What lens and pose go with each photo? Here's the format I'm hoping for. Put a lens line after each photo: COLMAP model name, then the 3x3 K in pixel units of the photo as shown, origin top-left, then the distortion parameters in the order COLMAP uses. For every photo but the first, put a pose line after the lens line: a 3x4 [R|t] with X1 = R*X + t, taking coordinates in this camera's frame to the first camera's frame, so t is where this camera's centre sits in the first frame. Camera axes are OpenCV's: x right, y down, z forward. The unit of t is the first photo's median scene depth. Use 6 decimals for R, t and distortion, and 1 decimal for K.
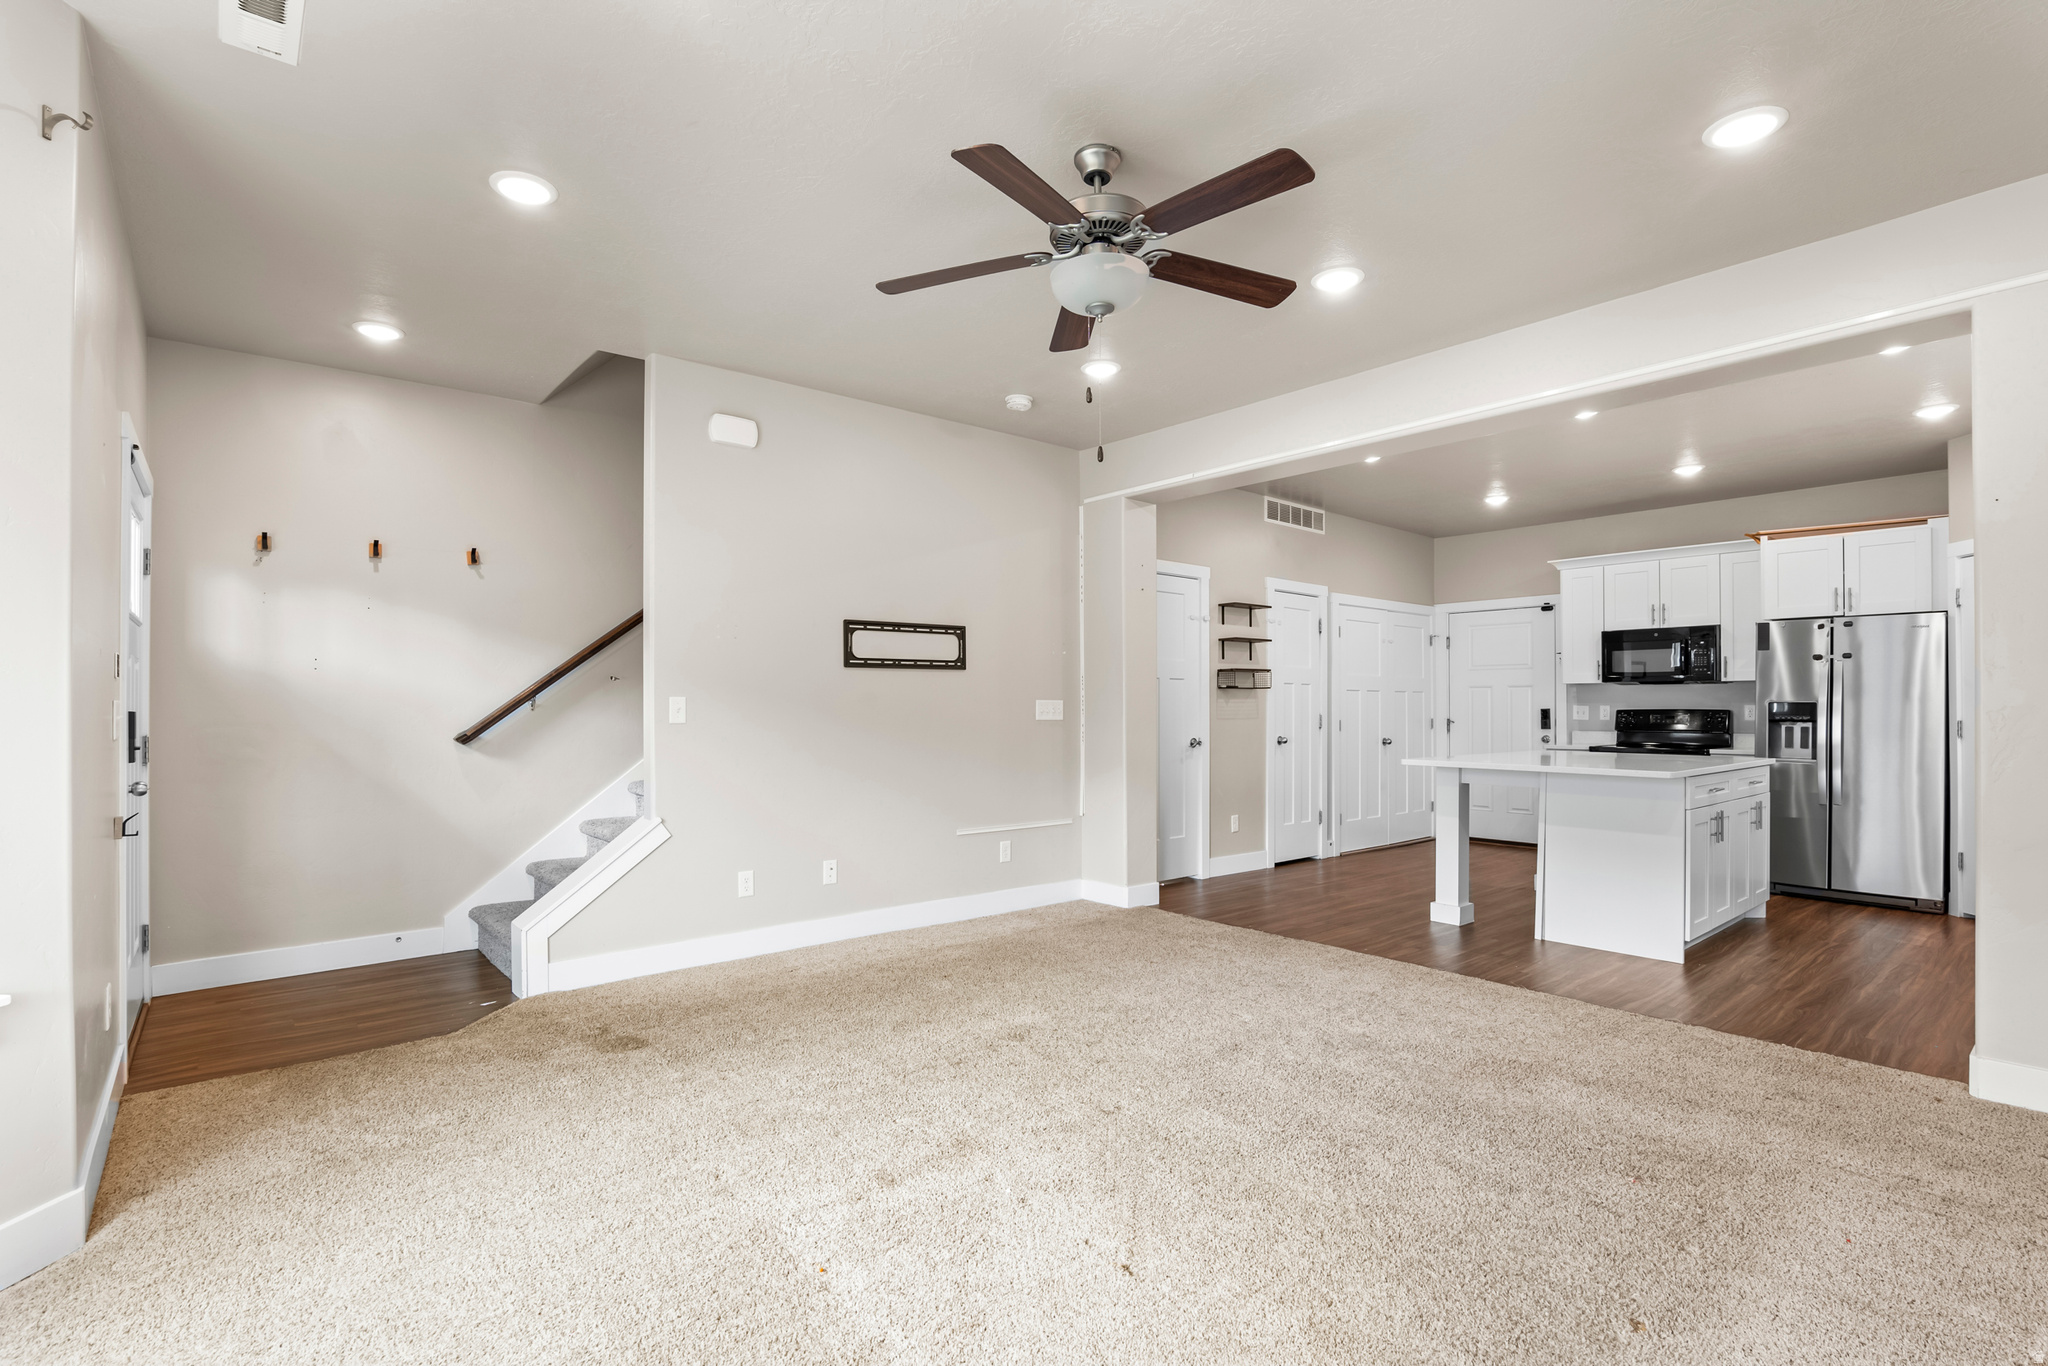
lens RADIAL K [[959.9, 0, 1022.3], [0, 959.9, 710.6], [0, 0, 1]] dist [-0.016140, 0.002949]
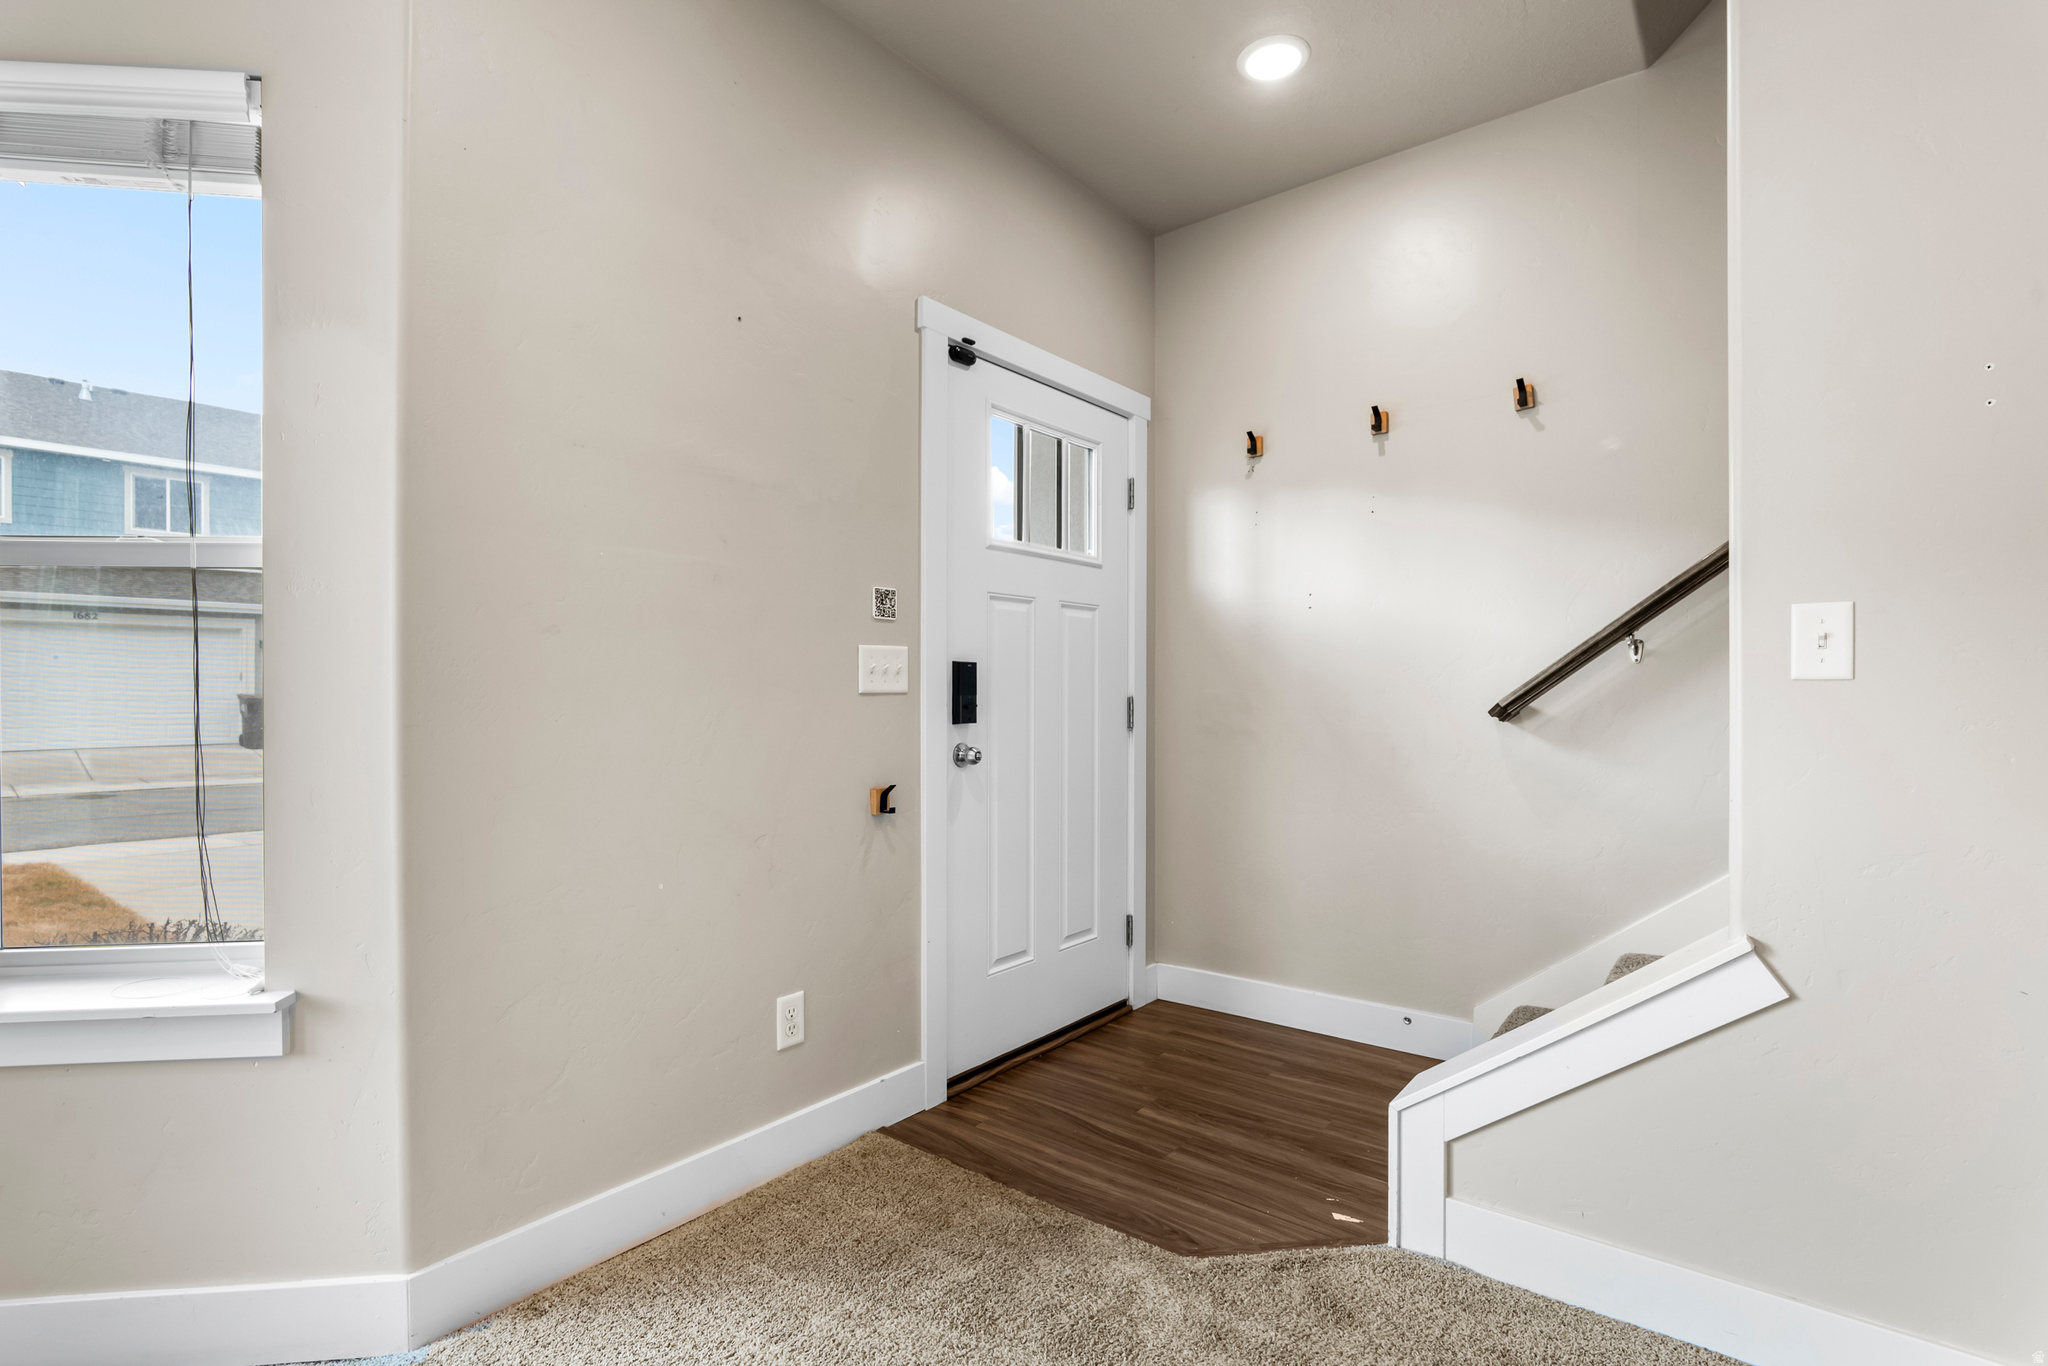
lens RADIAL K [[959.9, 0, 1032.3], [0, 959.9, 695.0], [0, 0, 1]] dist [-0.016140, 0.002949]
pose [[0.197256, 0.005494, -0.980337, -0.067750], [0.000378, 0.999984, 0.005681, 0.015561], [0.980352, -0.001492, 0.197251, 0.575321]]
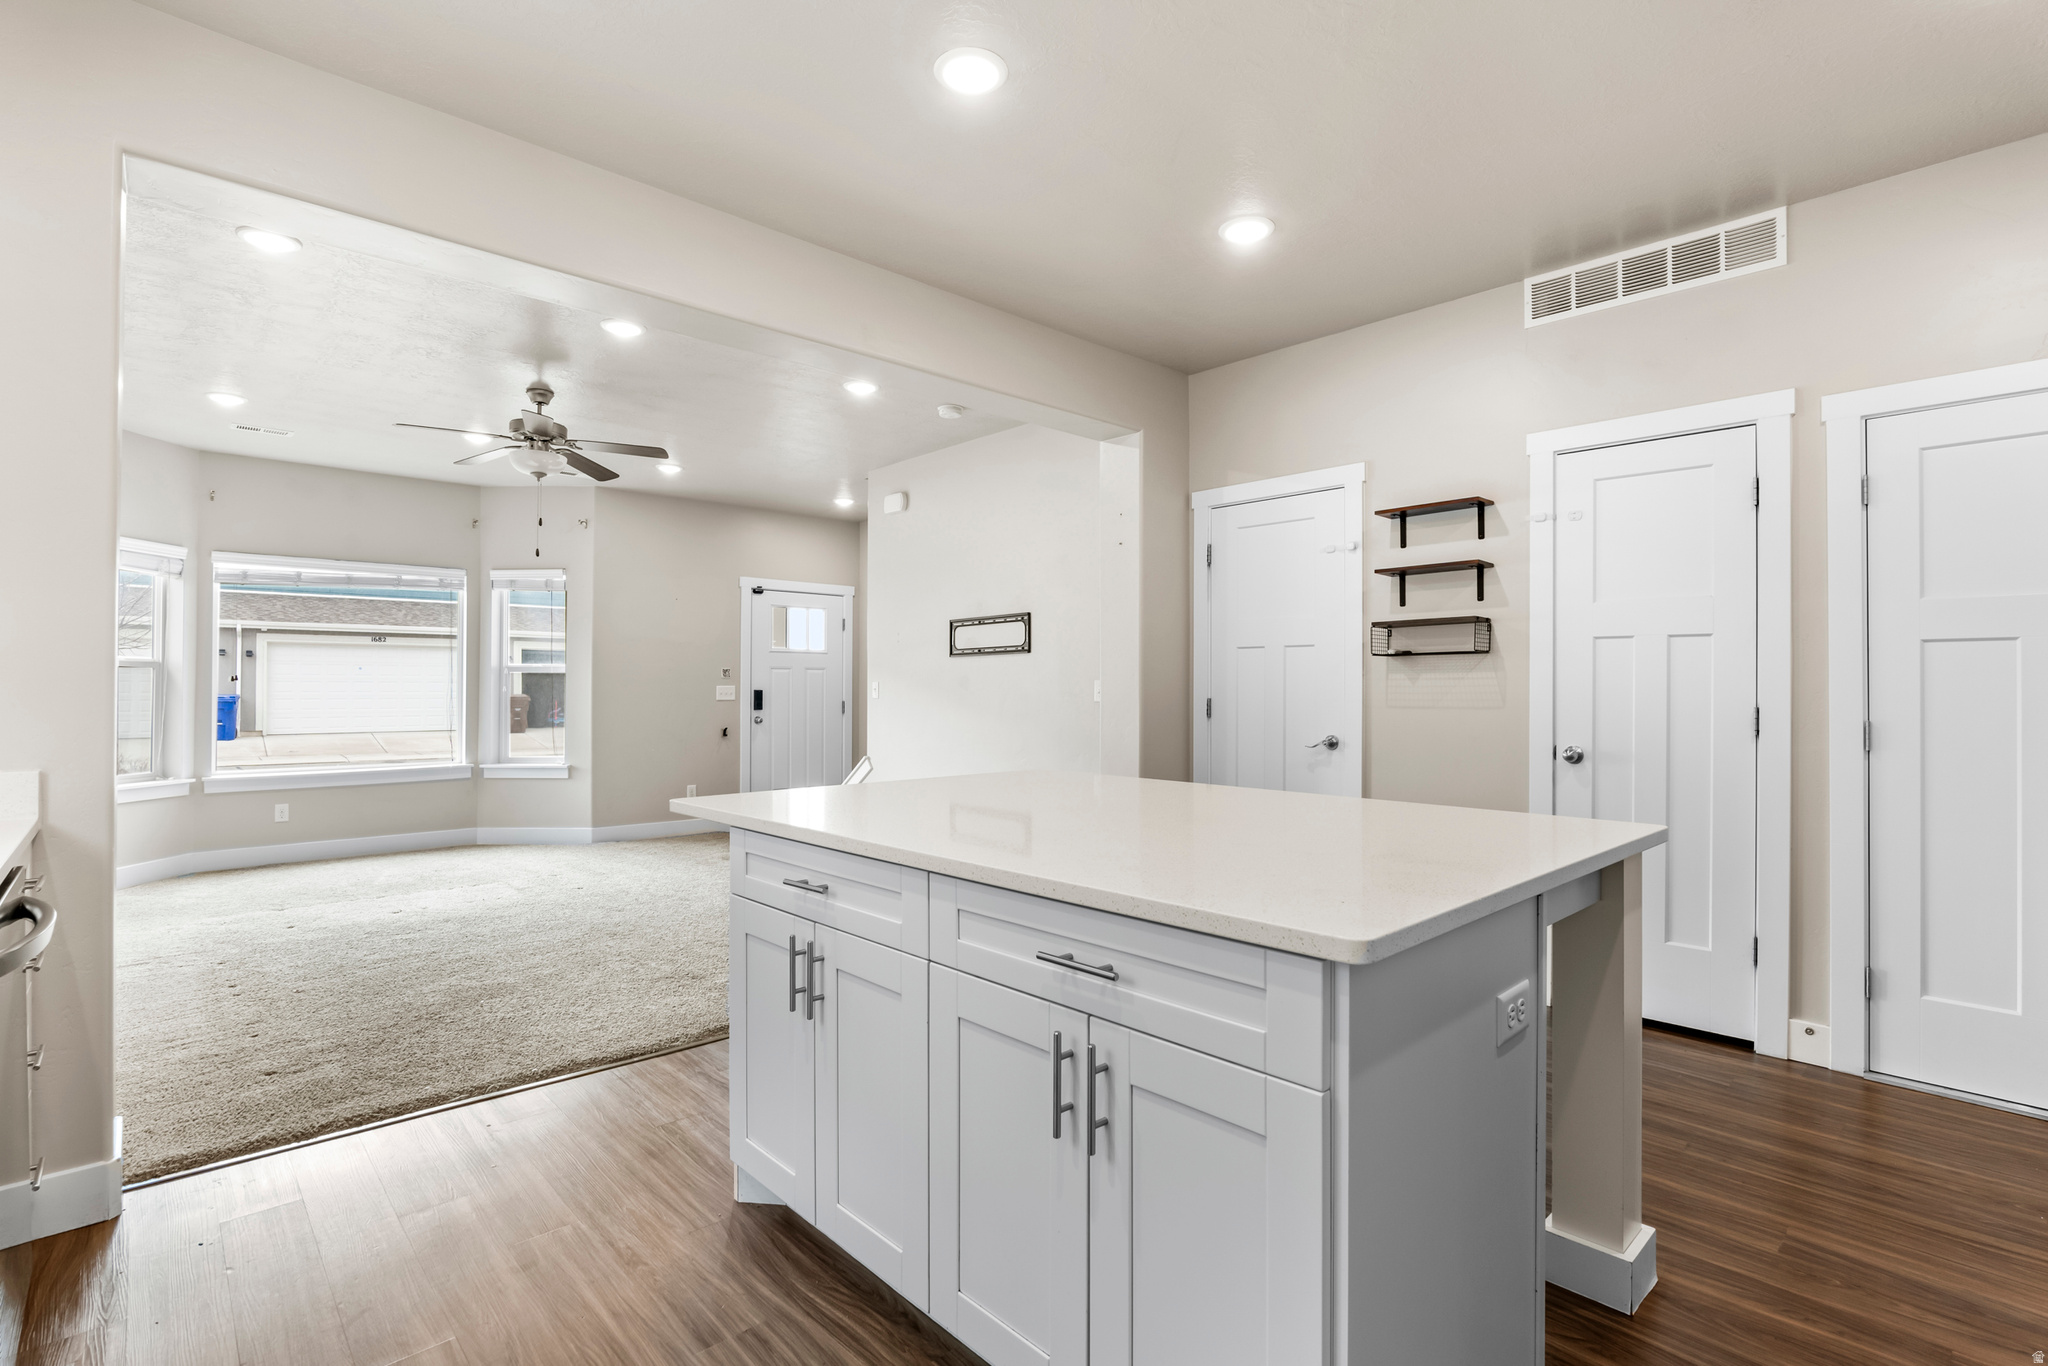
lens RADIAL K [[959.9, 0, 1031.8], [0, 959.9, 686.5], [0, 0, 1]] dist [-0.016140, 0.002949]
pose [[0.054086, -0.003064, -0.998532, 1.116775], [-0.001111, 0.999994, -0.003128, -0.001641], [0.998536, 0.001278, 0.054082, 1.040205]]
